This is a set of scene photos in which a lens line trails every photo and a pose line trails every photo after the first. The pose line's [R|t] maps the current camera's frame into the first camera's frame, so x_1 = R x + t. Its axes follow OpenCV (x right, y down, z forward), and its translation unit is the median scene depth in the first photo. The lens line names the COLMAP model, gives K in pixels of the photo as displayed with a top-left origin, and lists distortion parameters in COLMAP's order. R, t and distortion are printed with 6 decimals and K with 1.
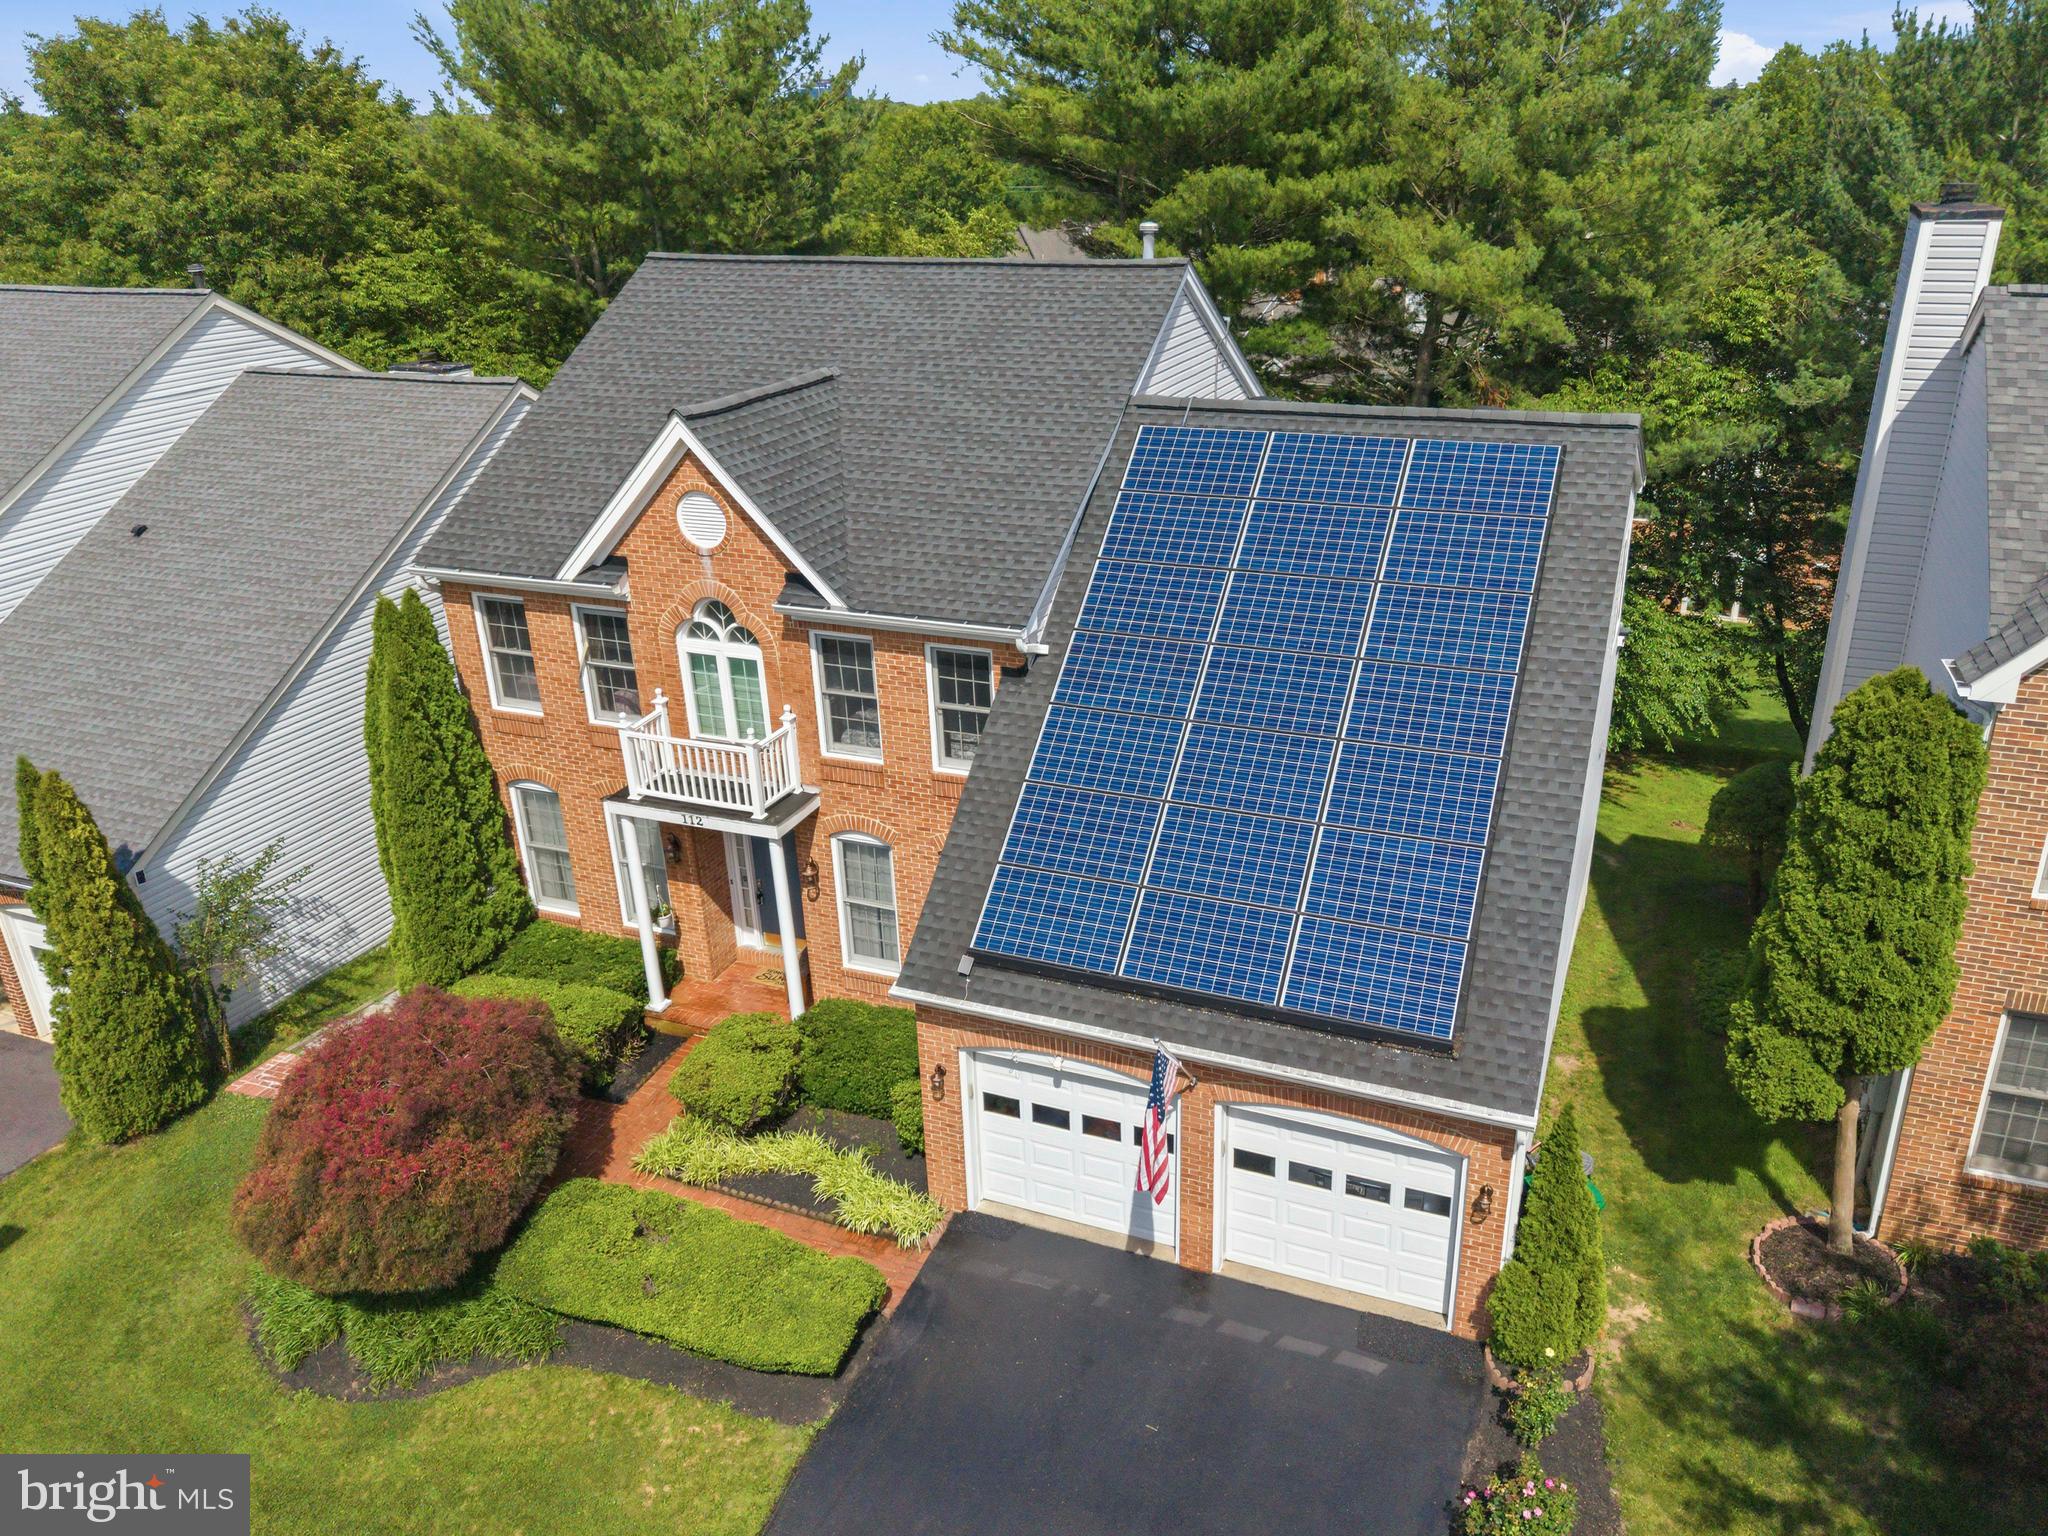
lens RADIAL K [[1518.5, 0, 1097.4], [0, 1518.5, 778.6], [0, 0, 1]] dist [0.012932, -0.005096]
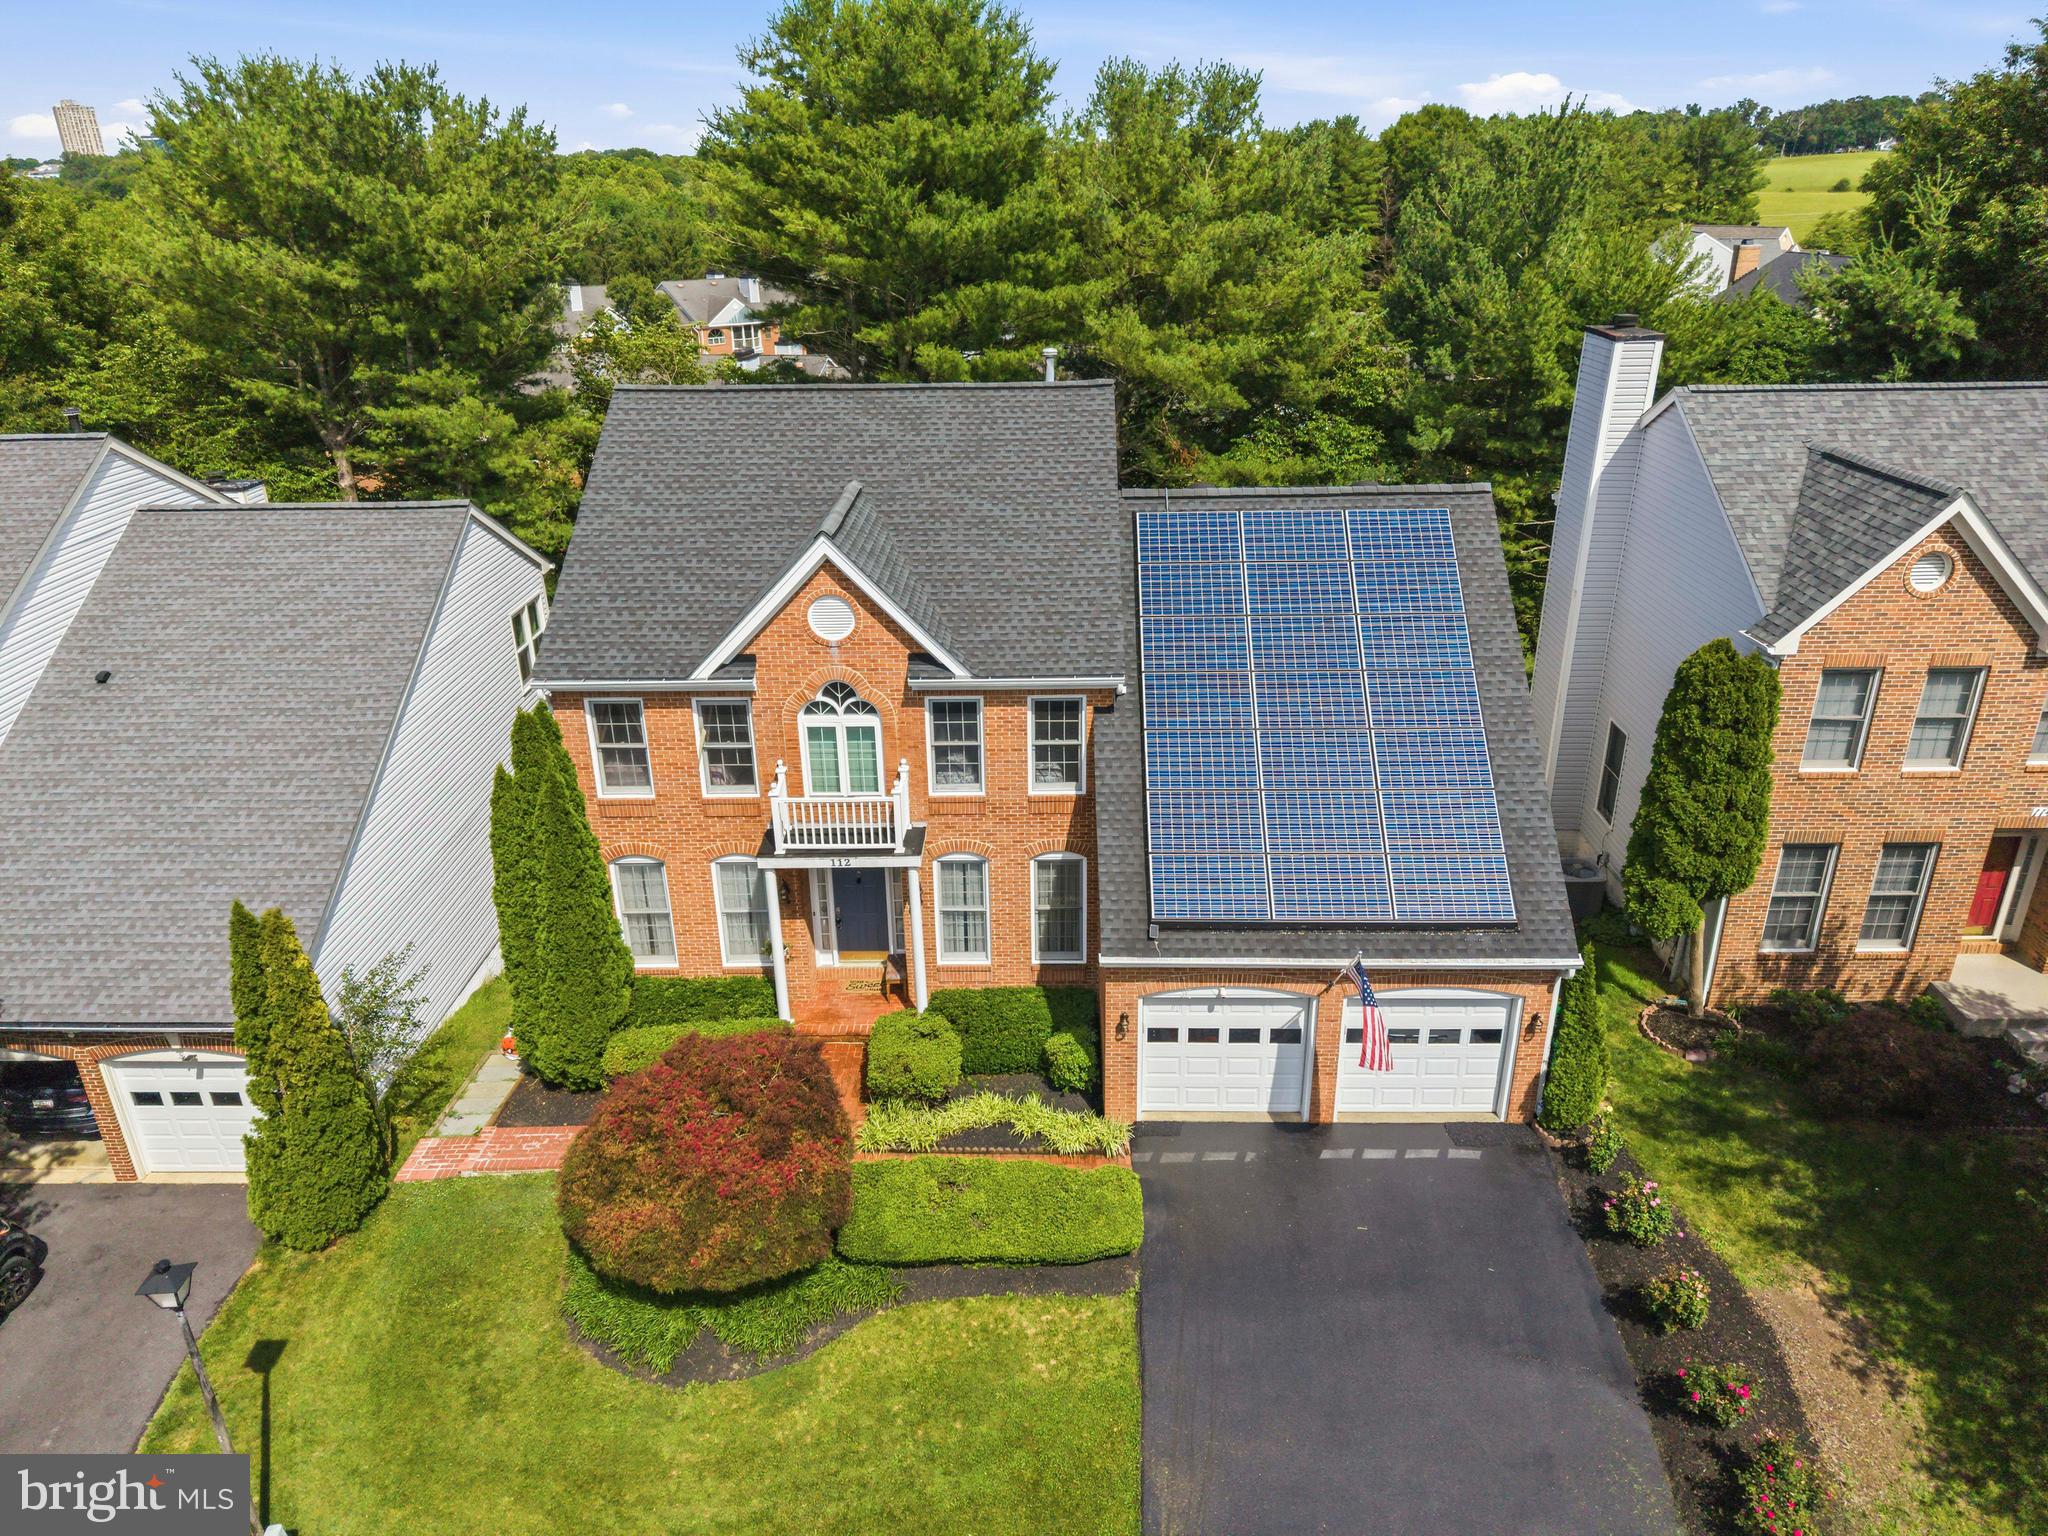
lens RADIAL K [[1388.5, 0, 1024.0], [0, 1388.5, 768.0], [0, 0, 1]] dist [0.014515, -0.000772]
pose [[0.937862, -0.134756, 0.319775, -0.484924], [0.135738, 0.990556, 0.019327, -0.050603], [-0.319359, 0.025279, 0.947296, -0.105587]]
